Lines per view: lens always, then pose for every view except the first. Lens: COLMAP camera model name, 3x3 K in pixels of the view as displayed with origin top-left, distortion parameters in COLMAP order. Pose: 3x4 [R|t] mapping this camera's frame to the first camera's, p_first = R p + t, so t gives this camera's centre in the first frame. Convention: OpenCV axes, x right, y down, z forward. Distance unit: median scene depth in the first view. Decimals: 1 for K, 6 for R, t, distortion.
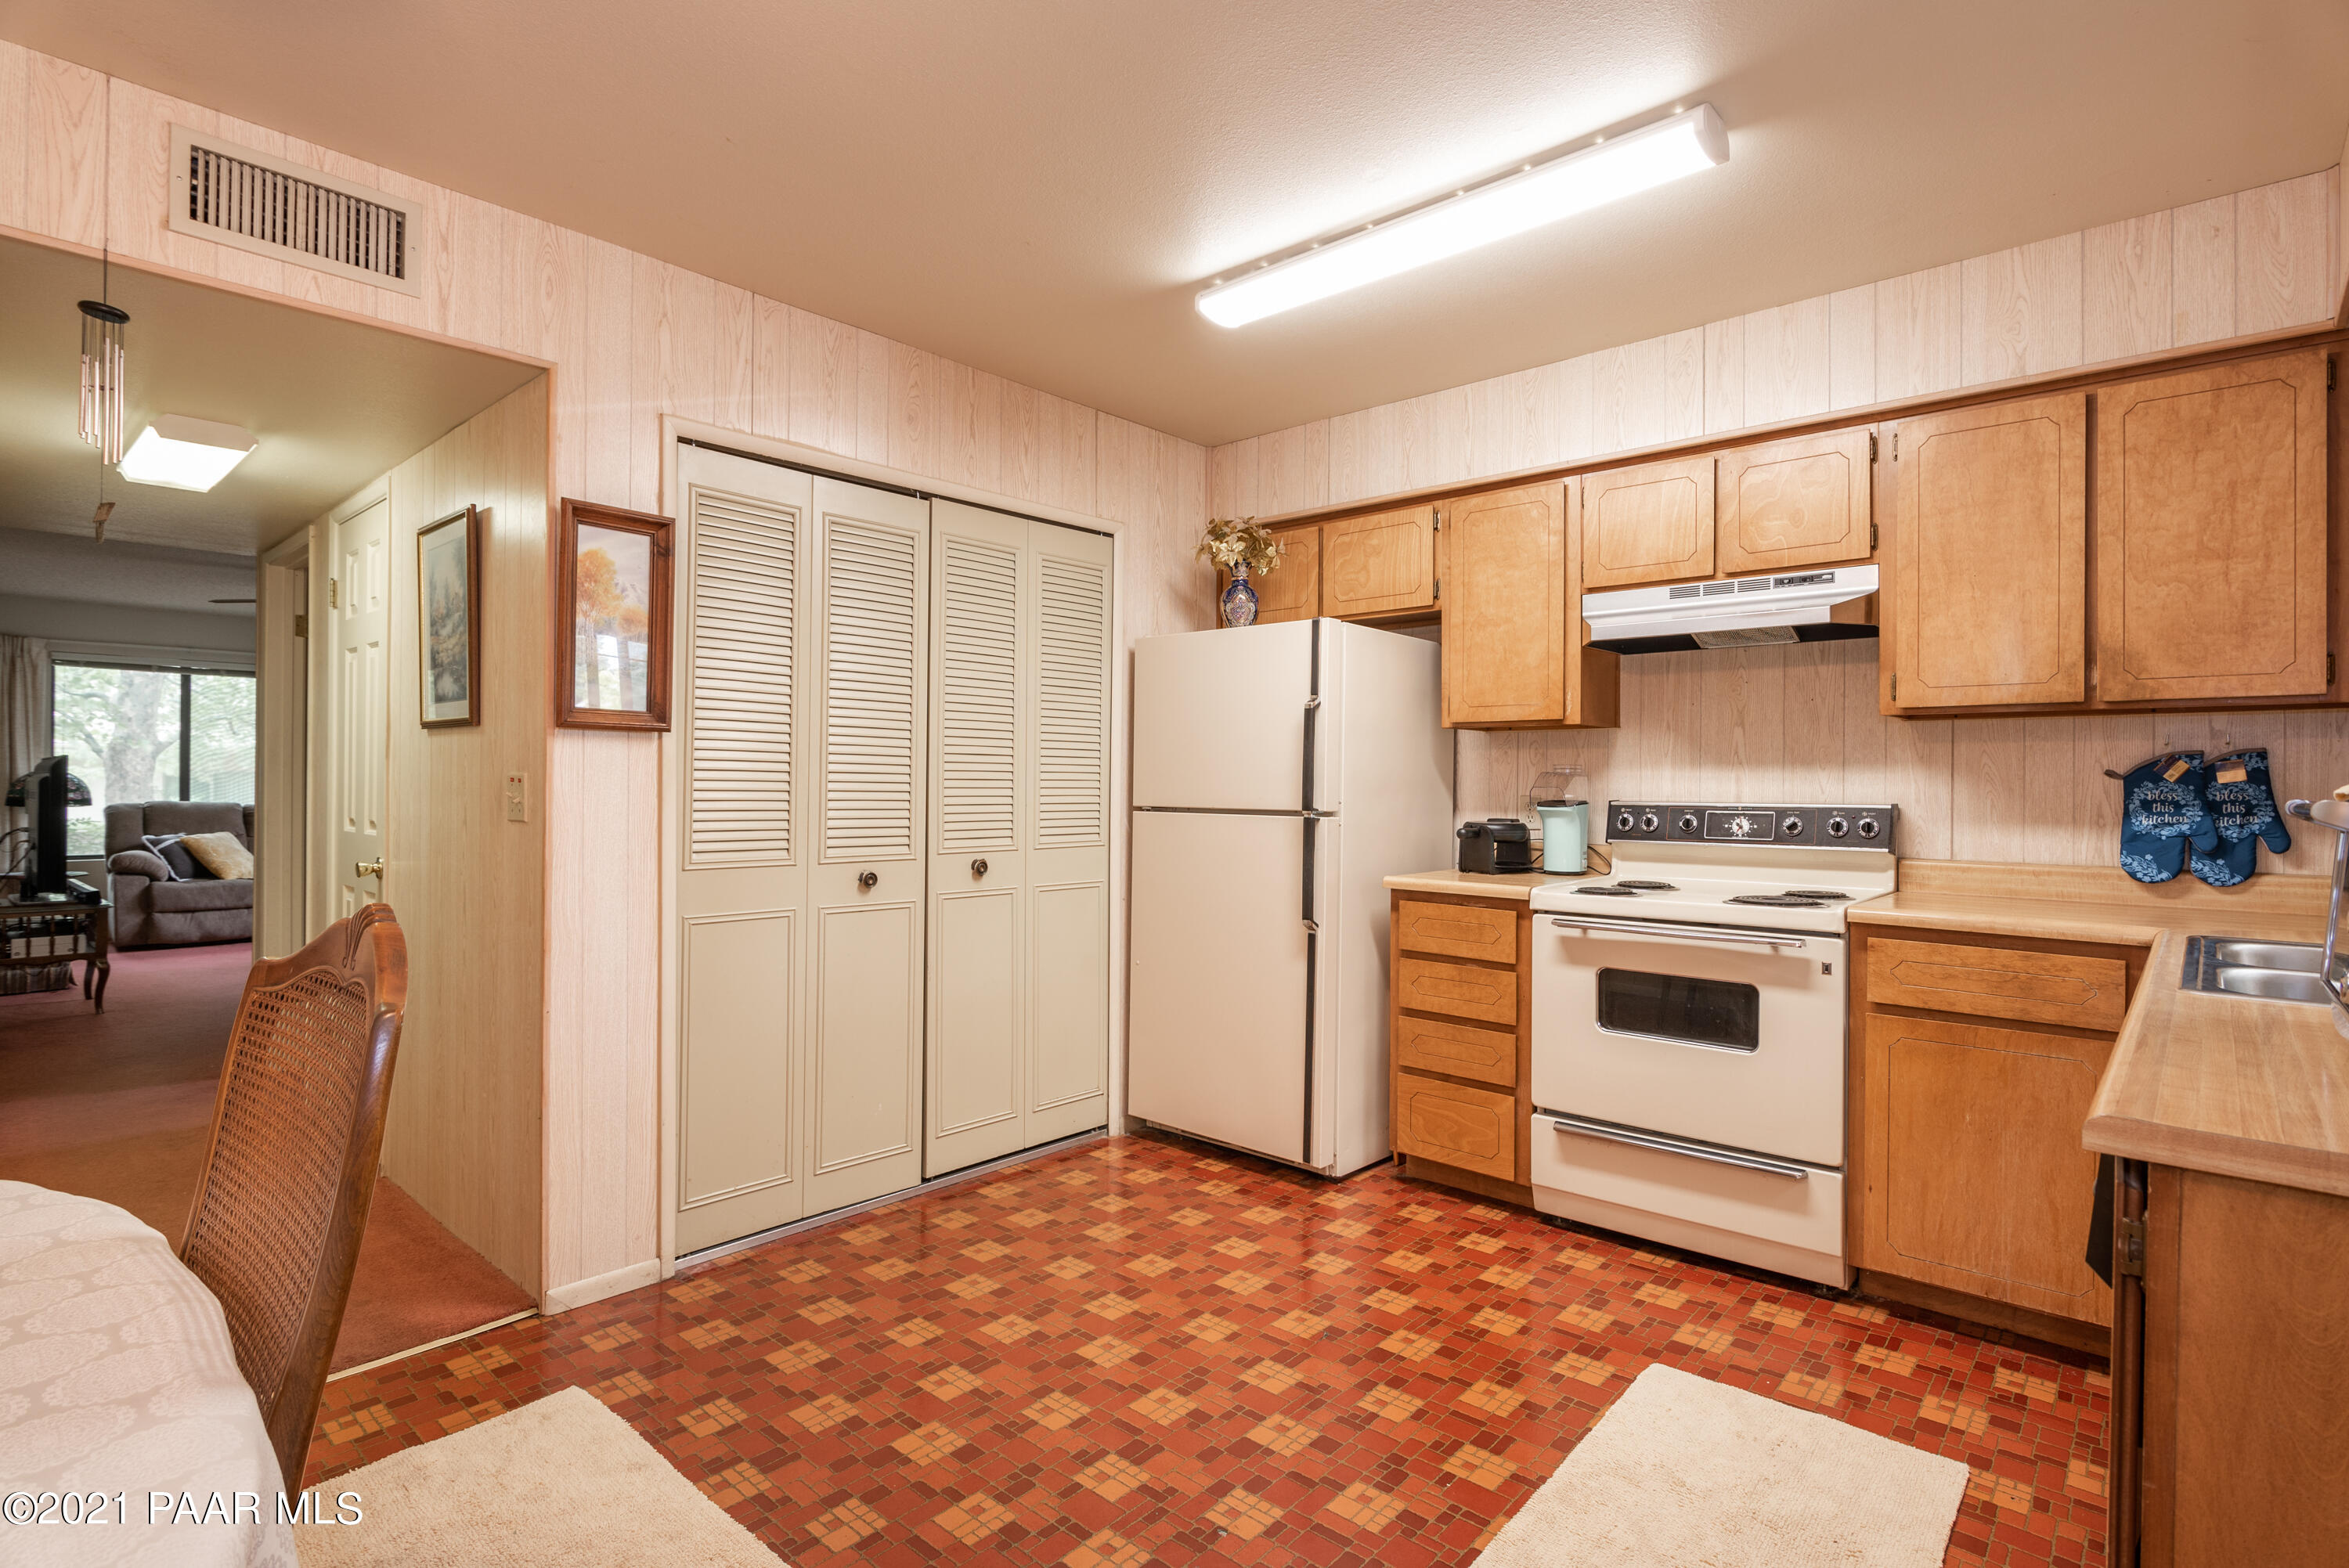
lens RADIAL K [[1140.2, 0, 1177.4], [0, 1140.2, 783.8], [0, 0, 1]] dist [-0.005347, -0.000183]
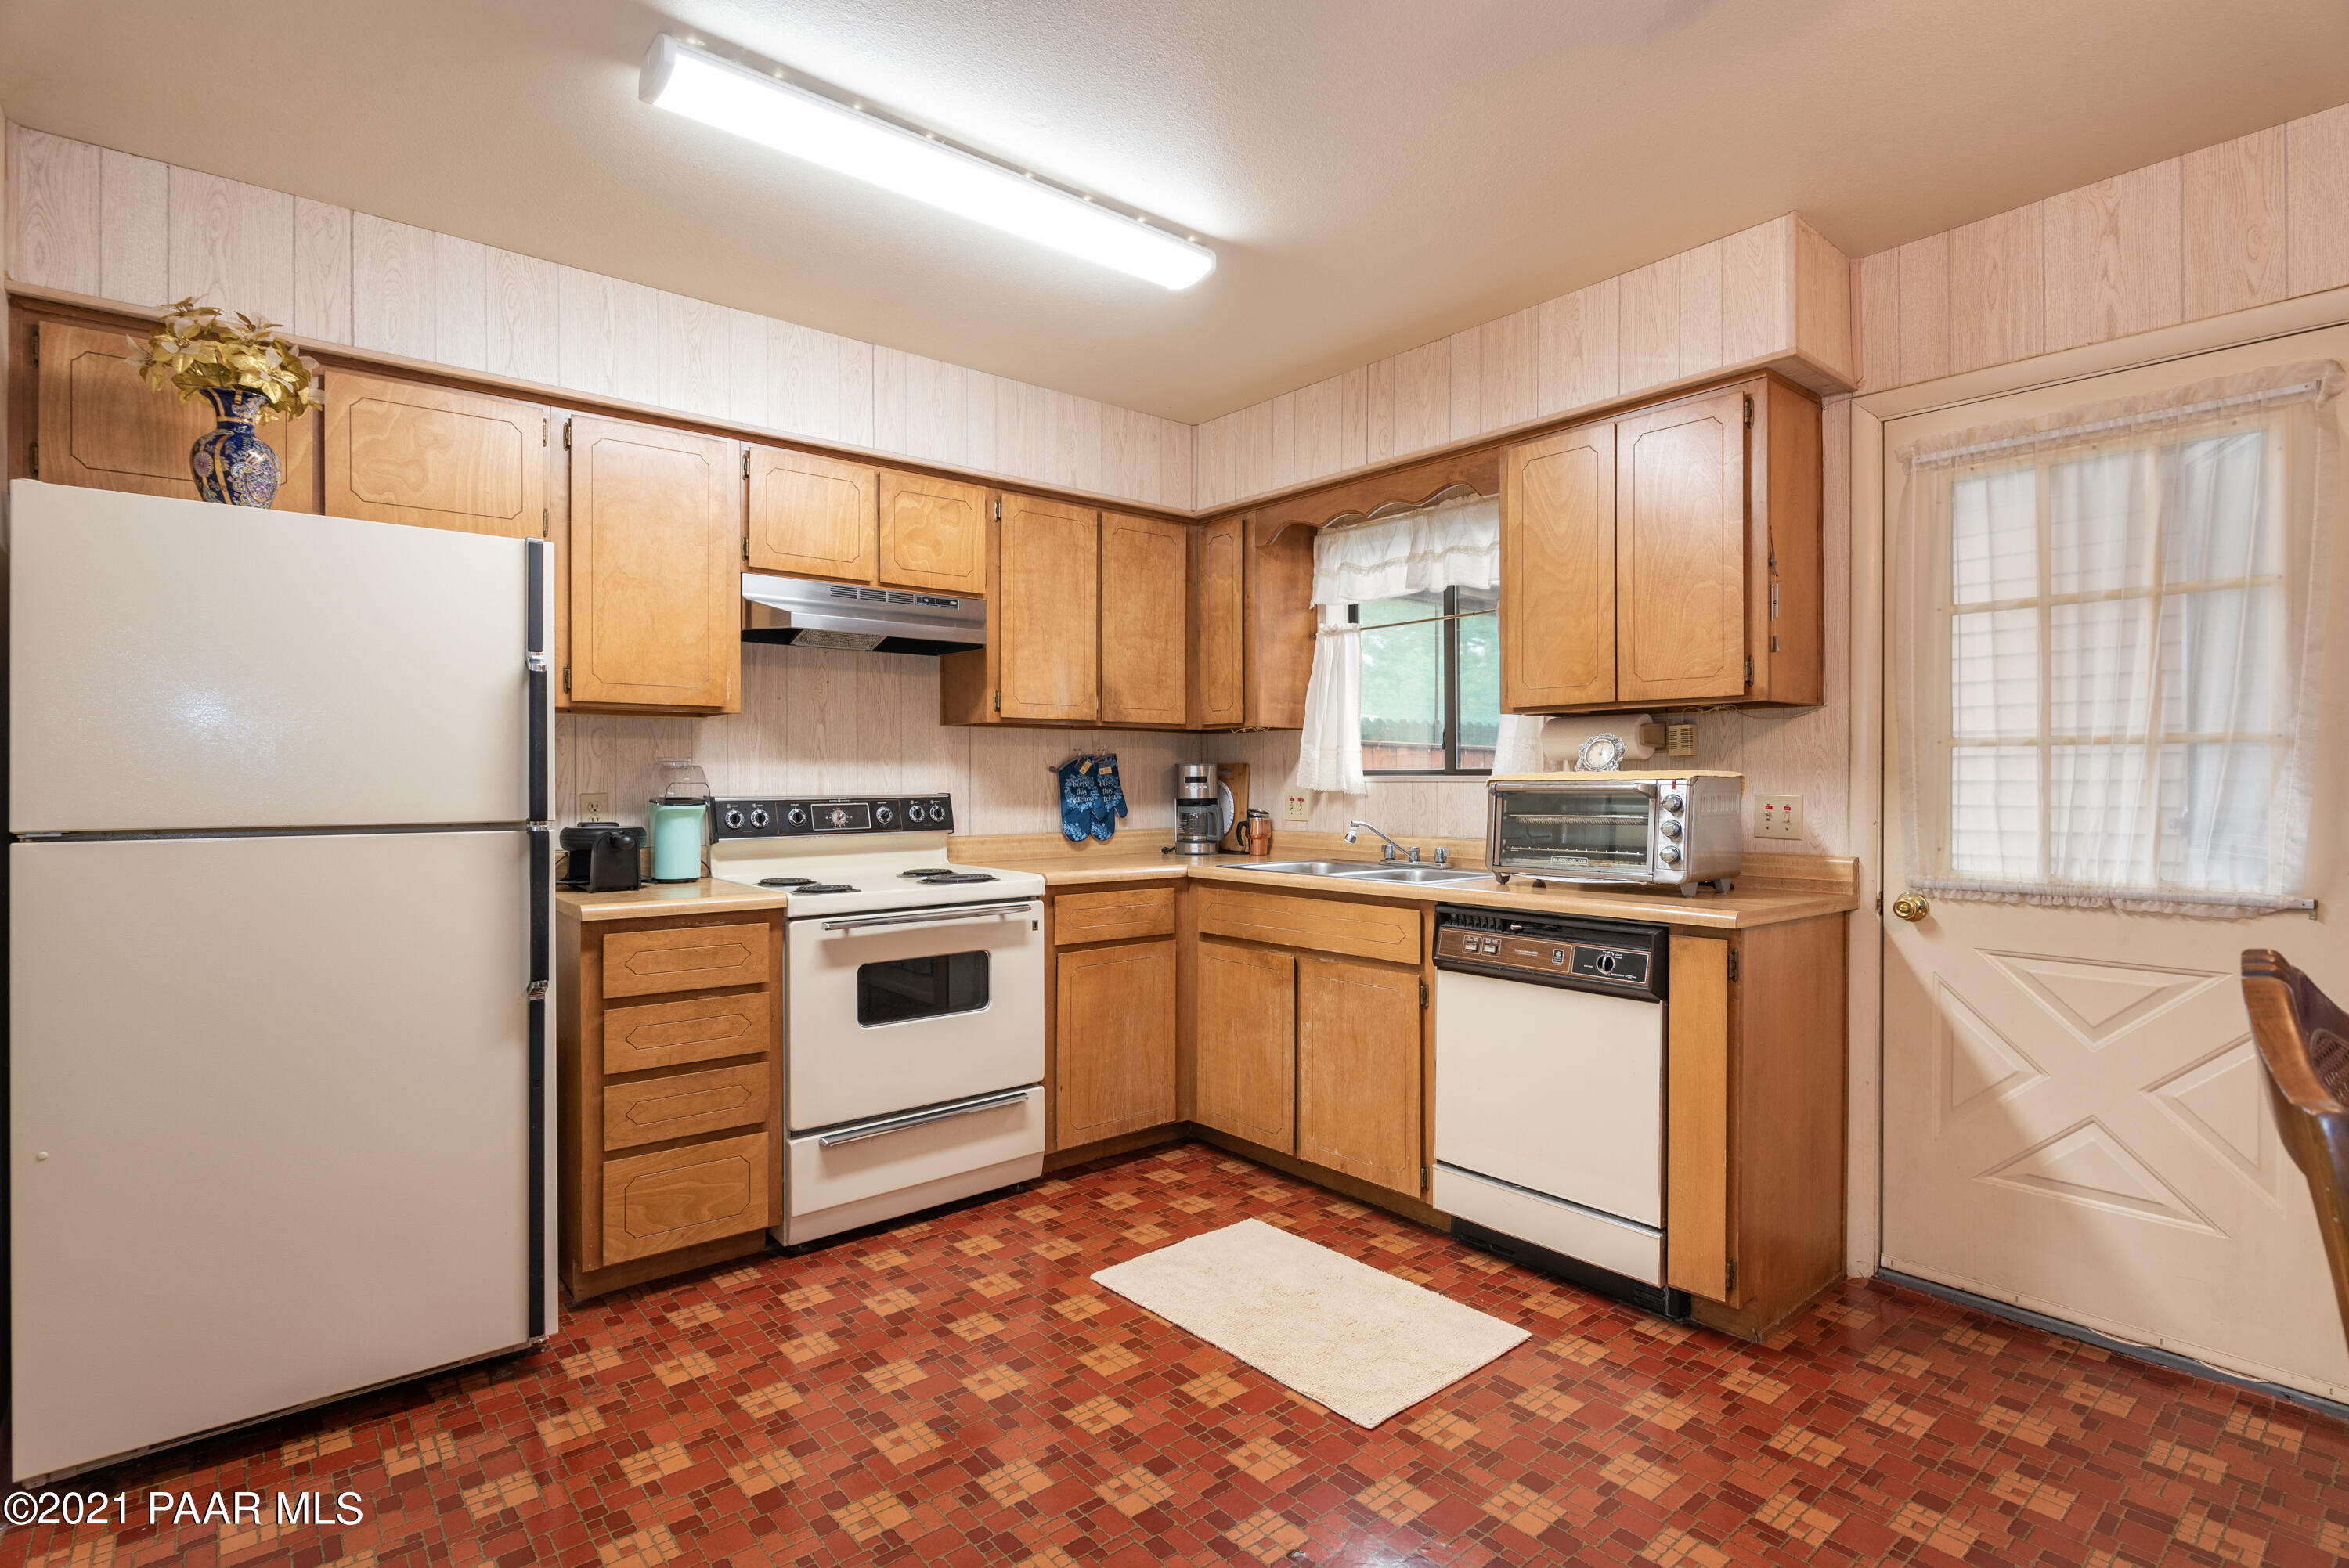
lens RADIAL K [[1140.2, 0, 1177.4], [0, 1140.2, 783.8], [0, 0, 1]] dist [-0.005347, -0.000183]
pose [[0.143402, -0.011328, 0.989600, -0.622891], [0.004010, 0.999933, 0.010865, -0.005479], [-0.989656, 0.002411, 0.143437, 0.646697]]
